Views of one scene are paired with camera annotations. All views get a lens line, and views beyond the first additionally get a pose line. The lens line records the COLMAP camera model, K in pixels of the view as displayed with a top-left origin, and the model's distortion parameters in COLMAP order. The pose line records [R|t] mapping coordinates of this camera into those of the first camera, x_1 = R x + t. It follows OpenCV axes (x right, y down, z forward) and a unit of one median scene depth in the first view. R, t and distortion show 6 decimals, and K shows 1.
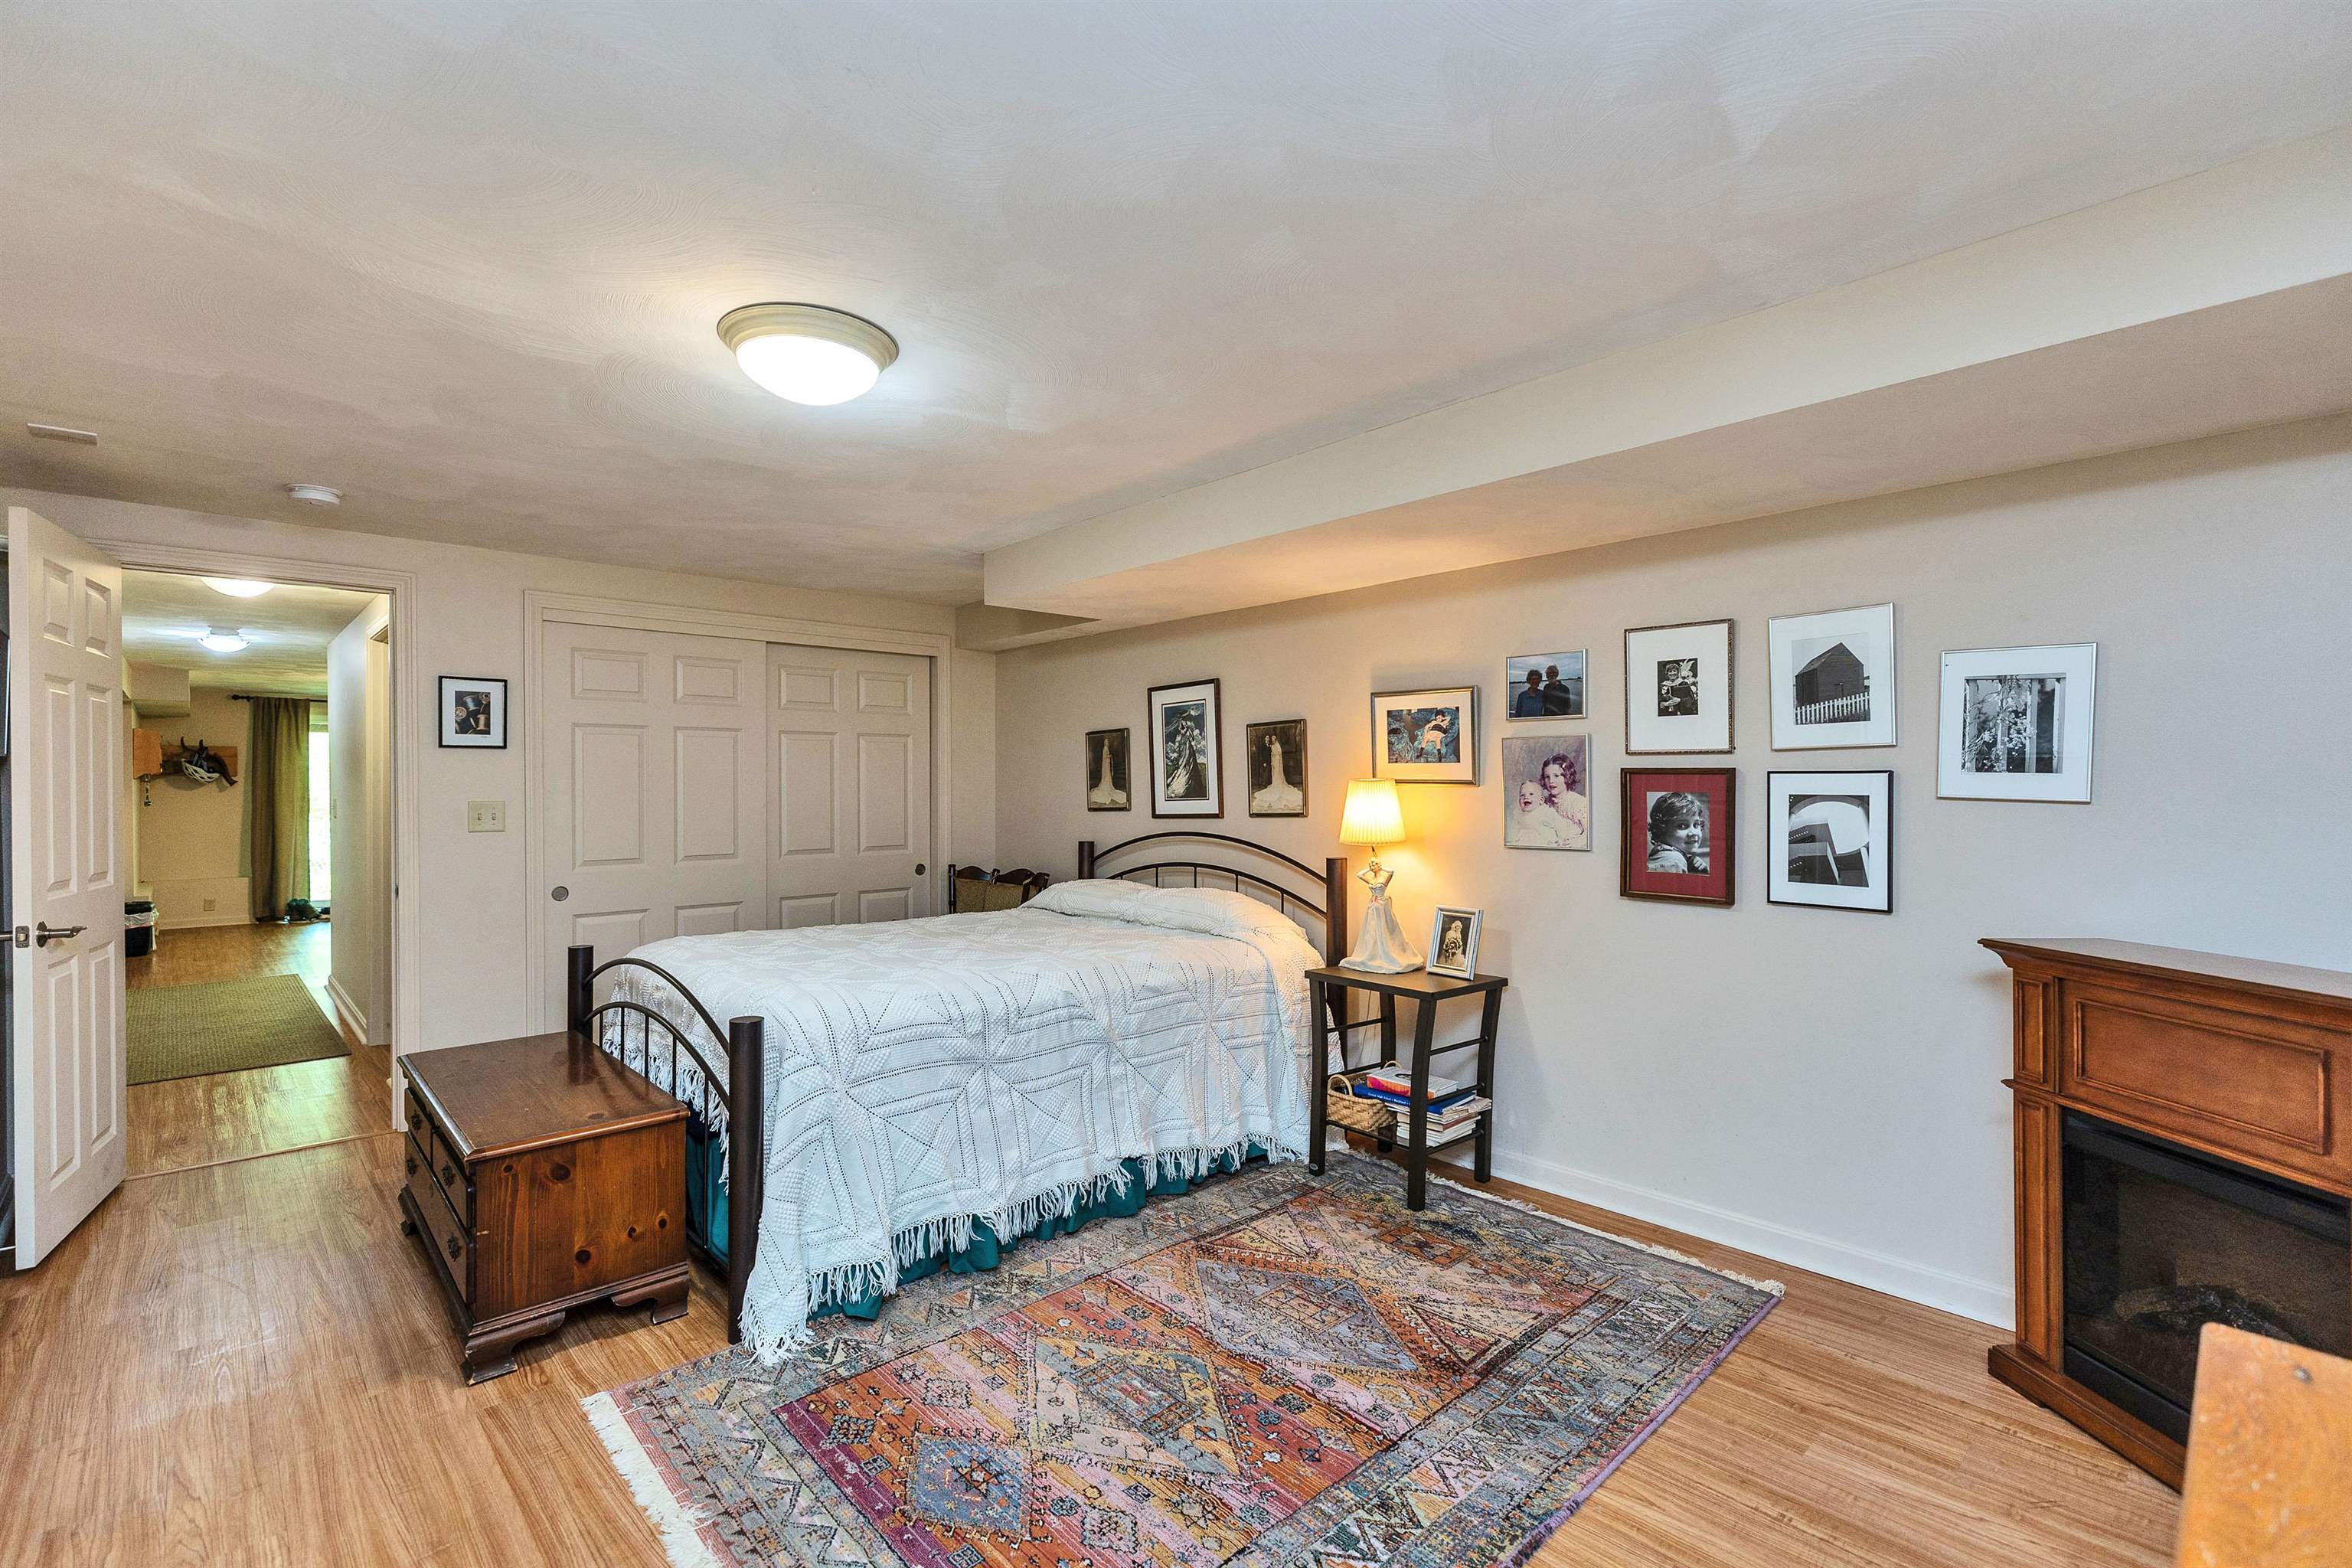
lens RADIAL K [[1052.3, 0, 1166.8], [0, 1052.3, 783.3], [0, 0, 1]] dist [0.007063, -0.001702]
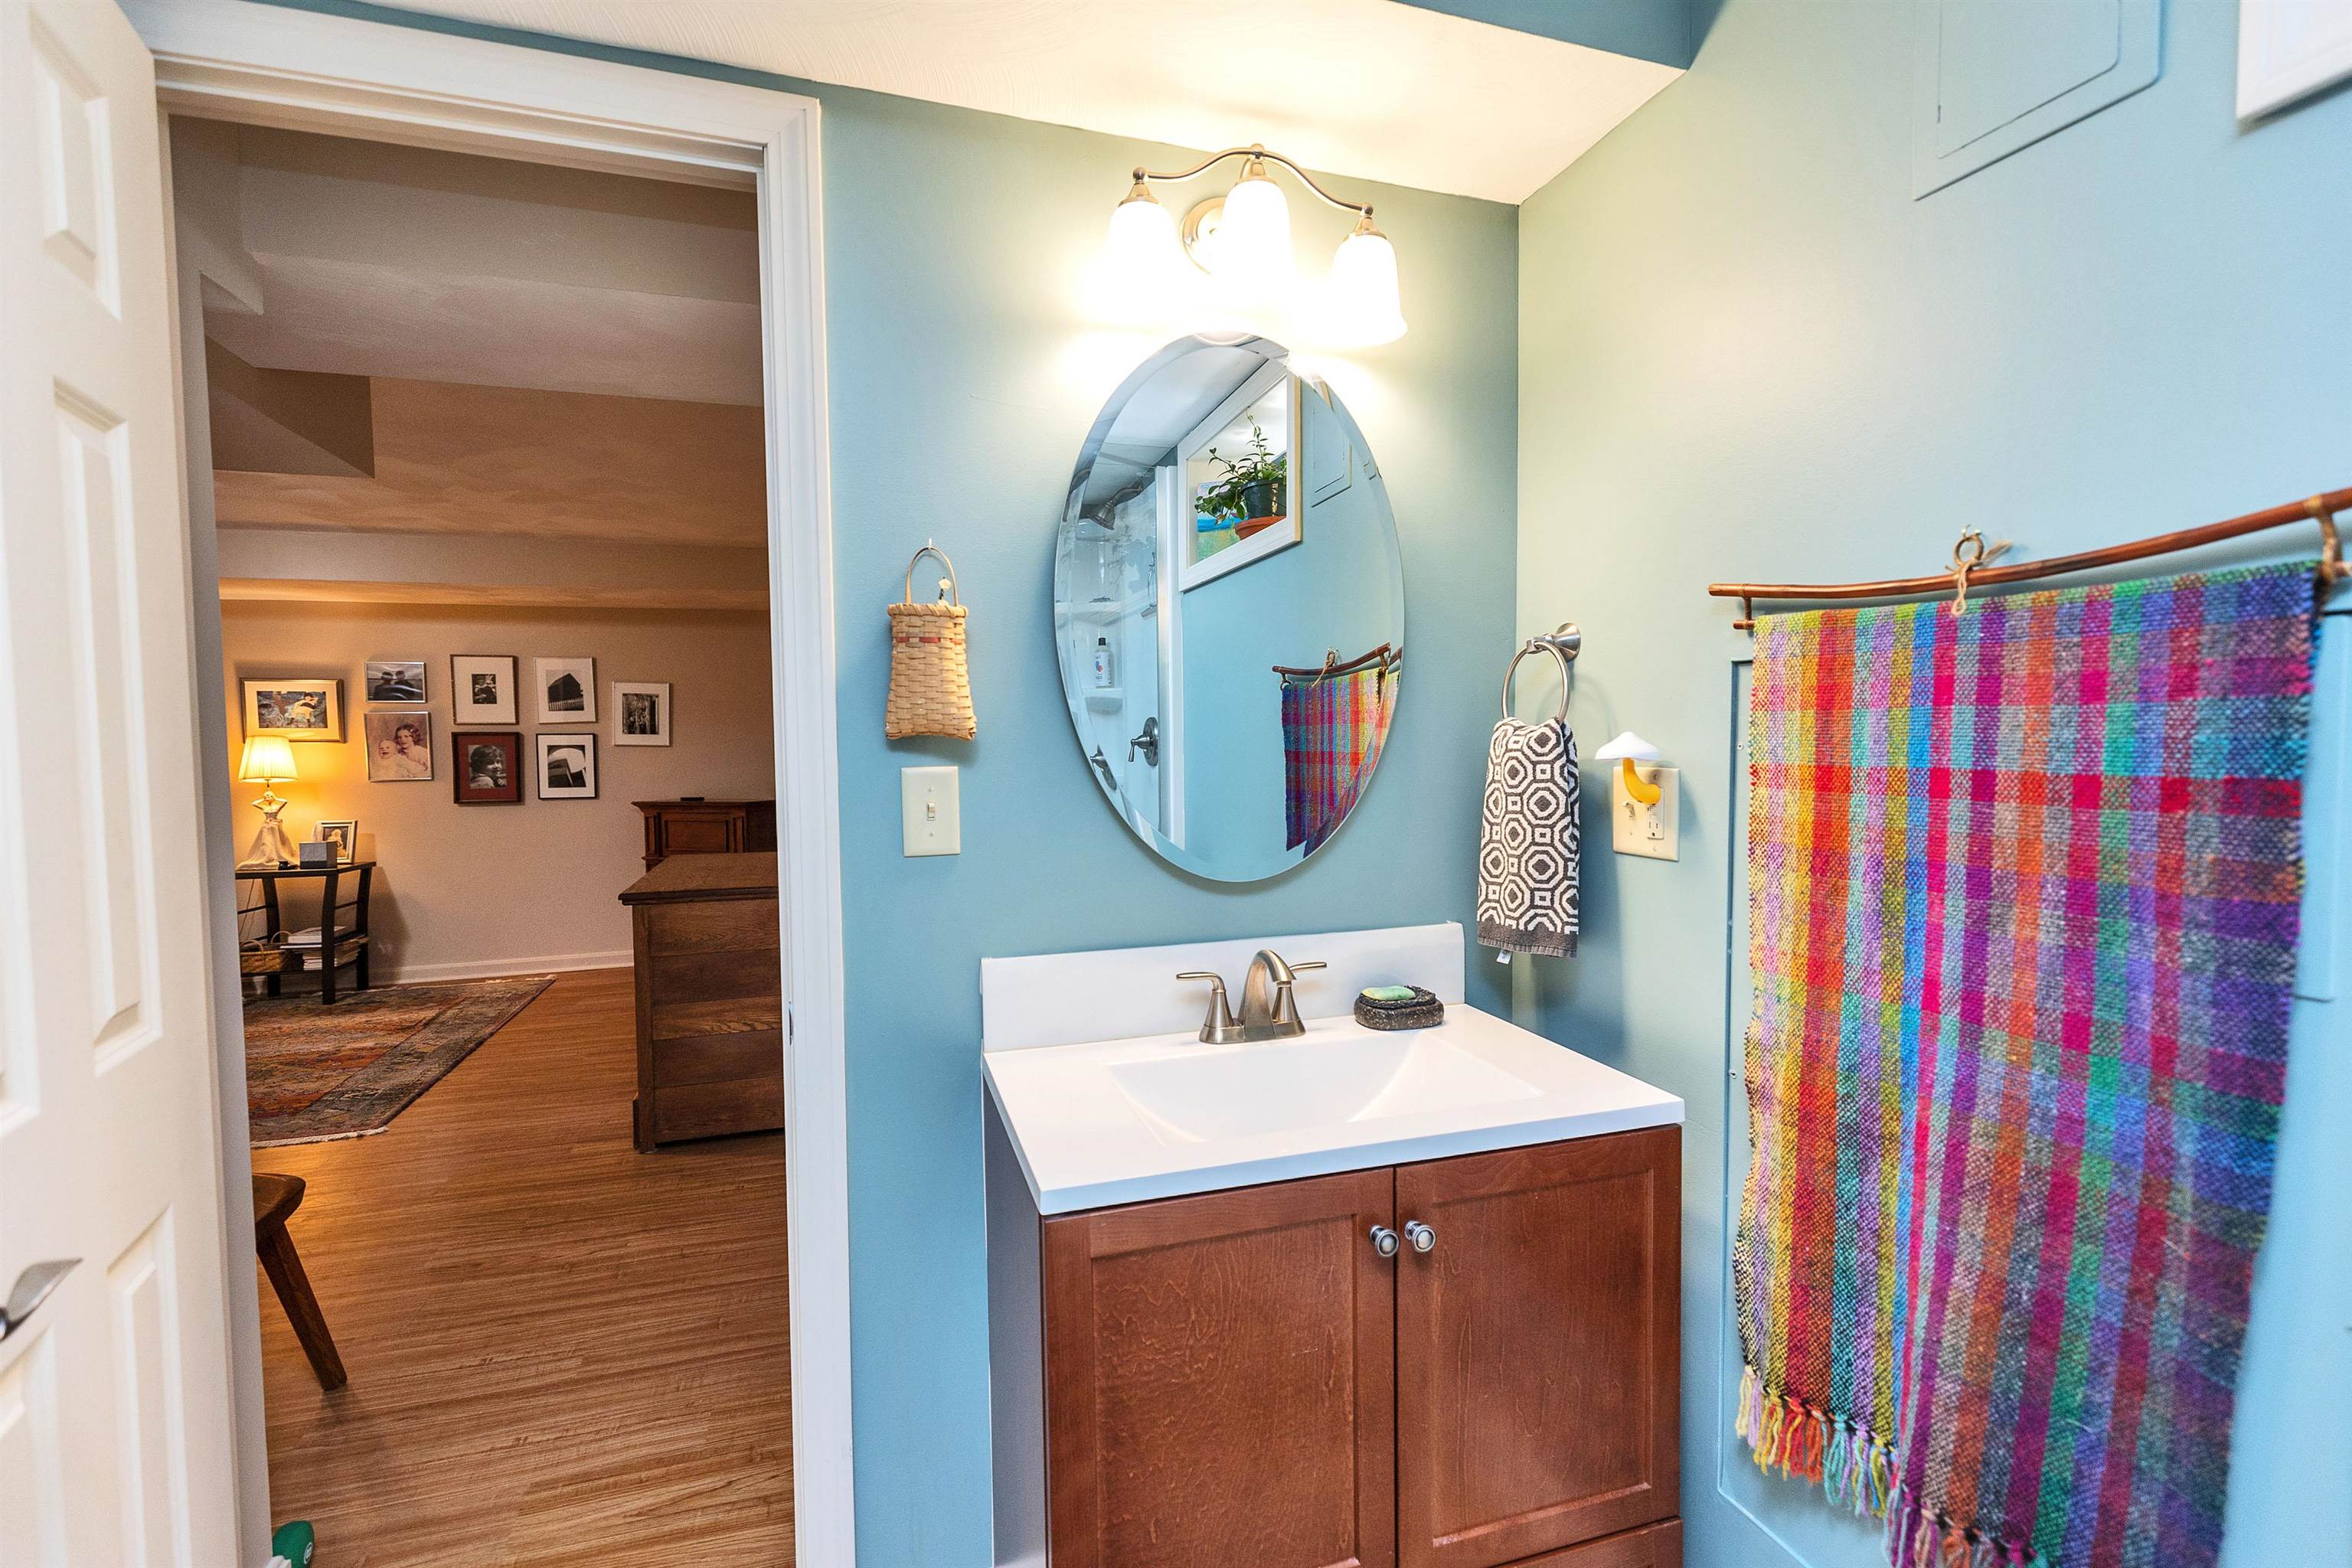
lens RADIAL K [[1052.3, 0, 1167.5], [0, 1052.3, 786.1], [0, 0, 1]] dist [0.007063, -0.001702]
pose [[0.420316, -0.047068, 0.906156, -0.711692], [0.009139, 0.998823, 0.047642, 0.003185], [-0.907332, -0.011744, 0.420251, -0.890021]]
